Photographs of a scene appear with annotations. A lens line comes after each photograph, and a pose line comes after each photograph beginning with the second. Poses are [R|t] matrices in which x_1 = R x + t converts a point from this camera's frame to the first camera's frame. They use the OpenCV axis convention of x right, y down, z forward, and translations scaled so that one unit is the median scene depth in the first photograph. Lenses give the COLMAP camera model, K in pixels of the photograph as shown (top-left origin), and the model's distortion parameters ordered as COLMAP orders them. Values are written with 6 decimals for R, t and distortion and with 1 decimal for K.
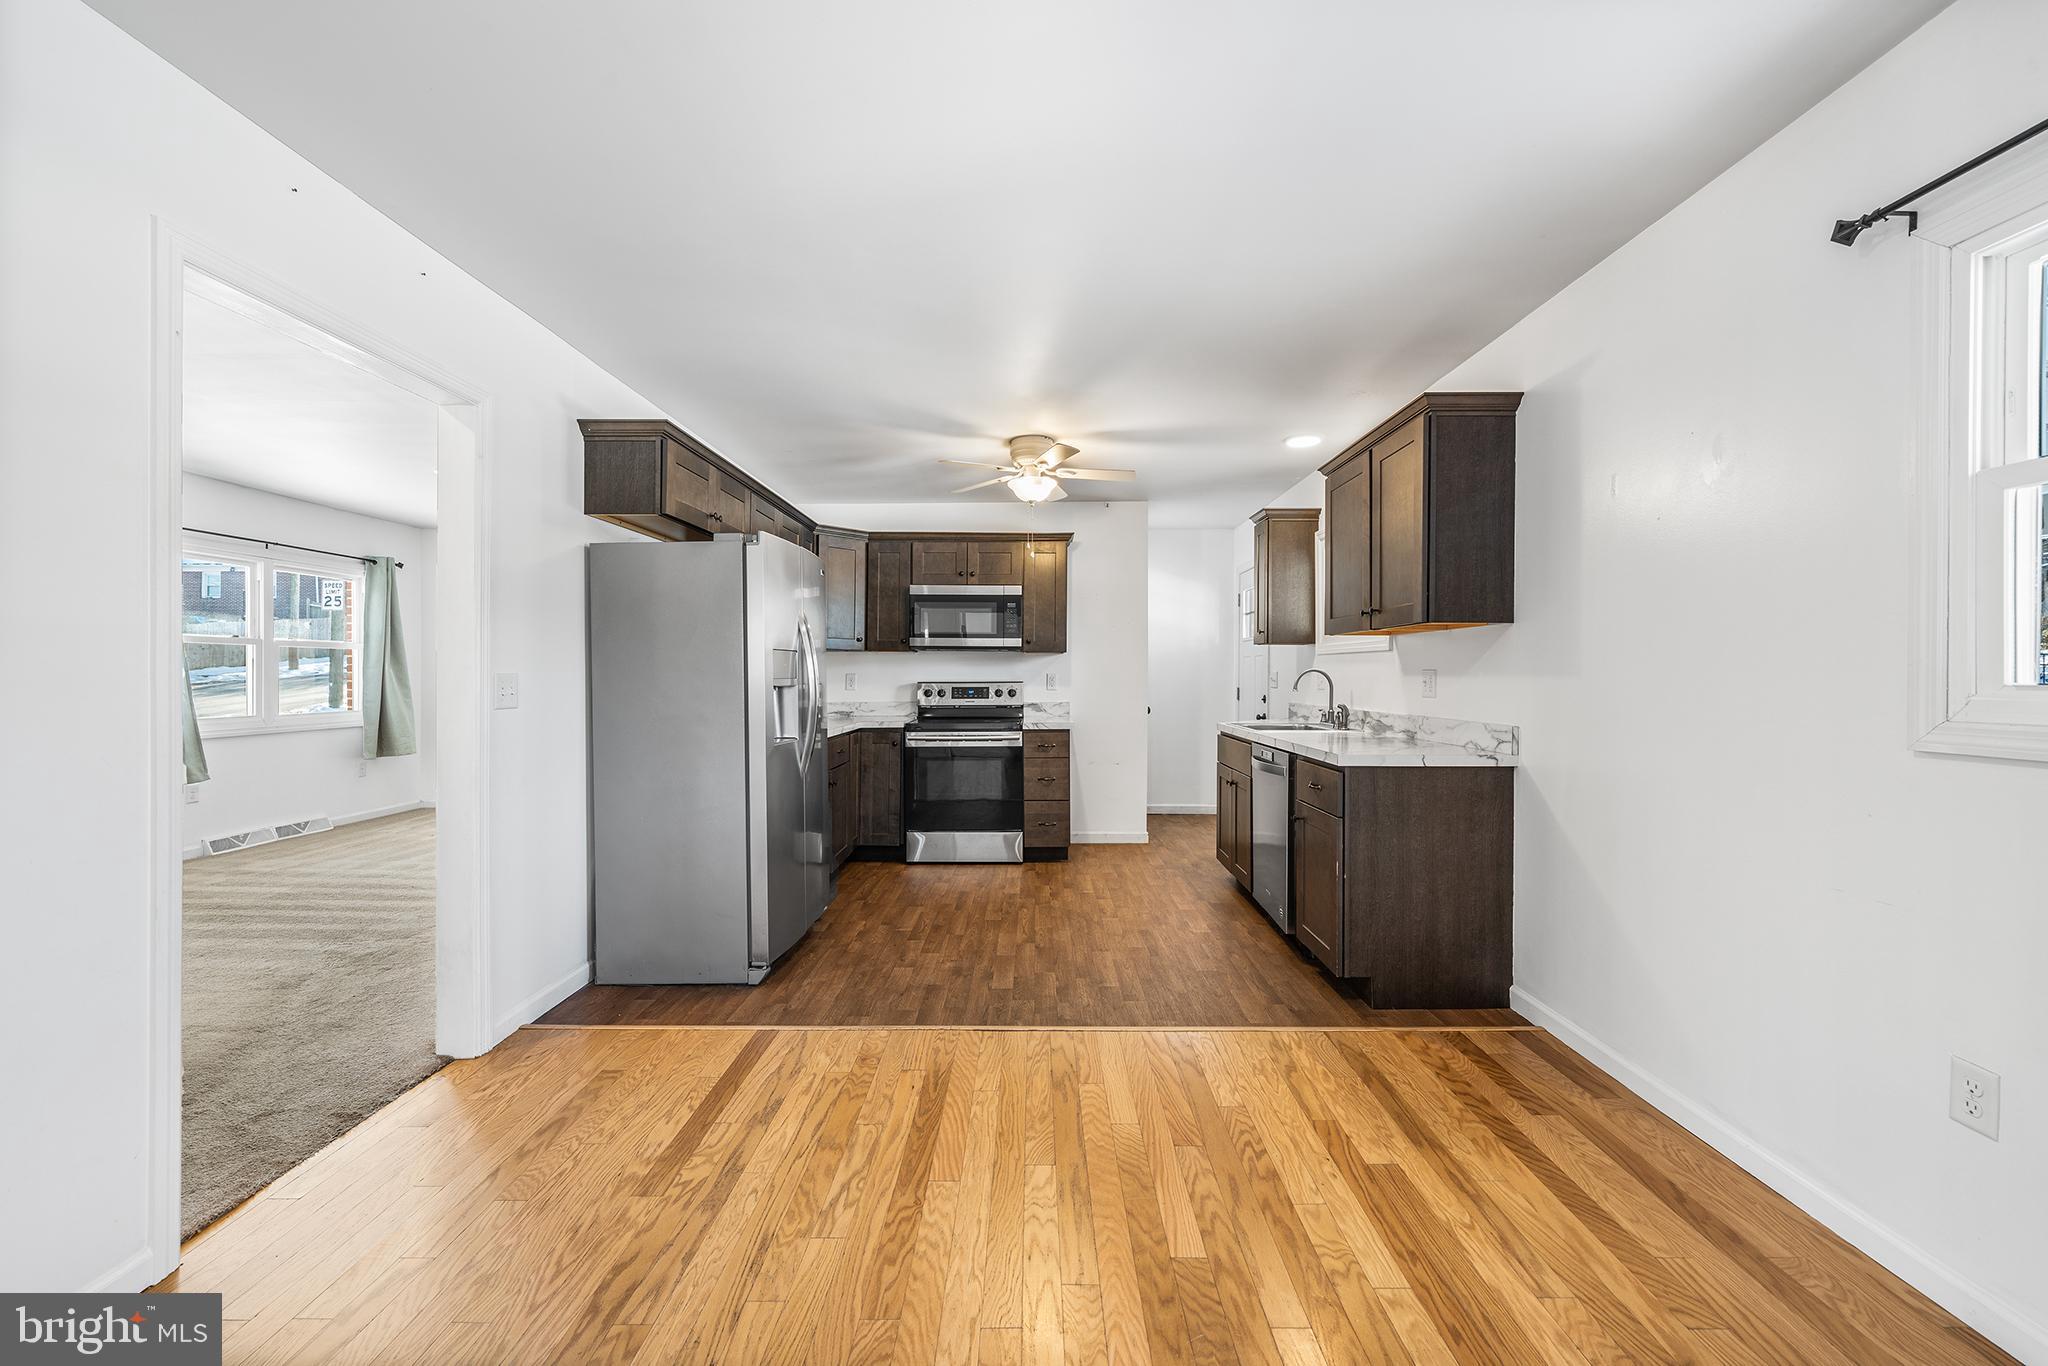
lens RADIAL K [[807.1, 0, 1030.1], [0, 807.1, 680.4], [0, 0, 1]] dist [-0.001620, -0.000209]
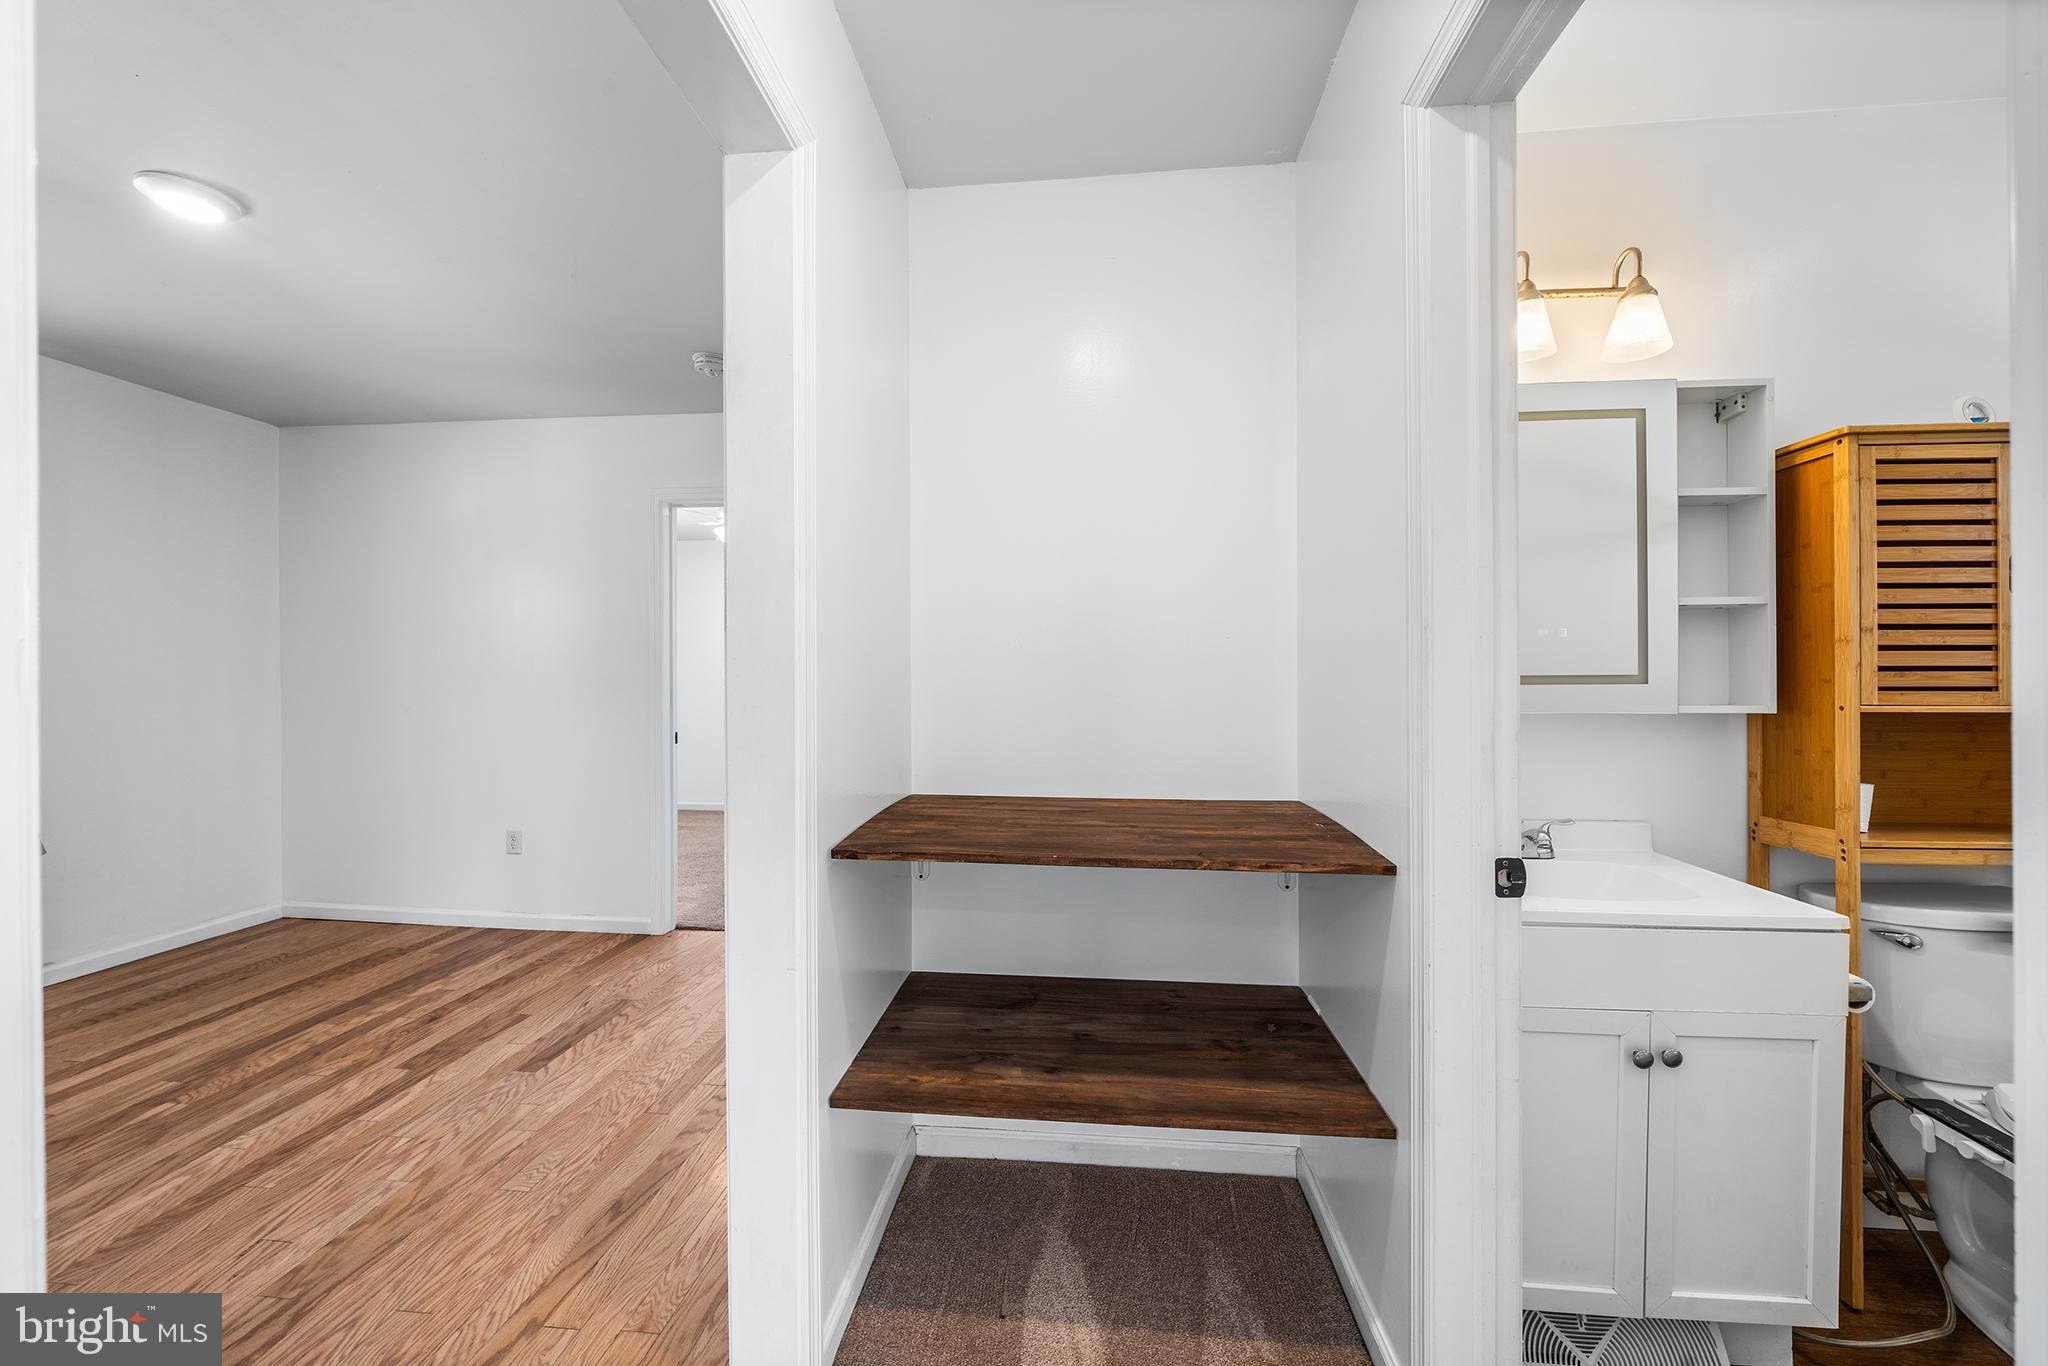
lens RADIAL K [[773.5, 0, 1021.1], [0, 773.5, 673.7], [0, 0, 1]] dist [-0.002871, -0.000025]
pose [[-0.995058, 0.001184, 0.099289, -0.573742], [0.001094, 0.999999, -0.000965, -0.002073], [-0.099290, -0.000852, -0.995058, 0.699780]]
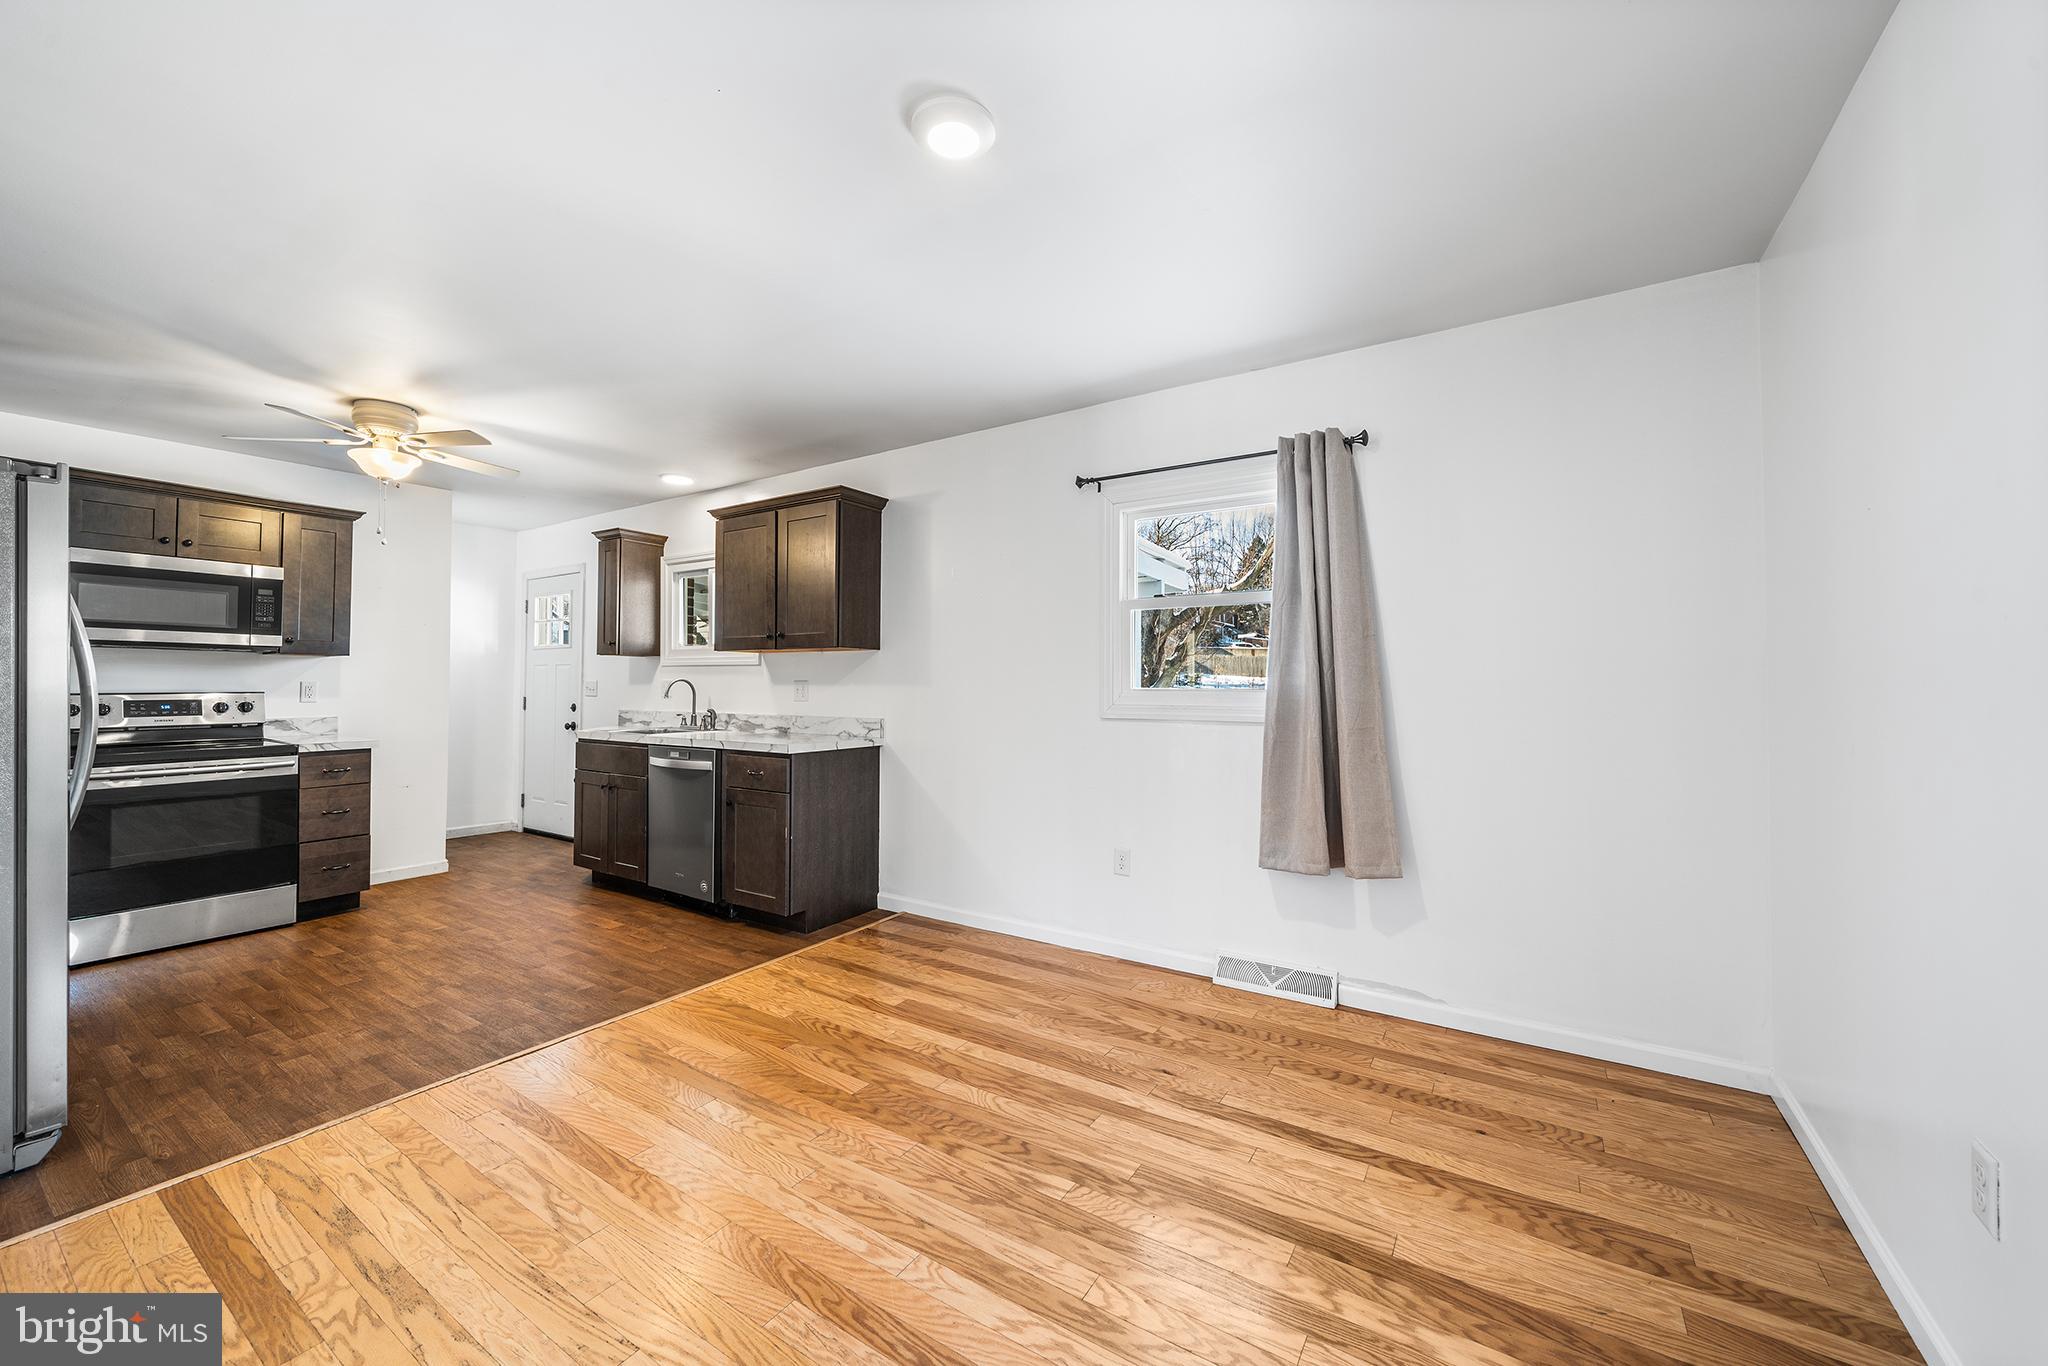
lens RADIAL K [[773.5, 0, 1021.1], [0, 773.5, 673.7], [0, 0, 1]] dist [-0.002871, -0.000025]
pose [[0.537927, 0.013195, 0.842888, -0.337773], [0.004006, 0.999826, -0.018208, 0.000675], [-0.842982, 0.013171, 0.537780, 0.003601]]
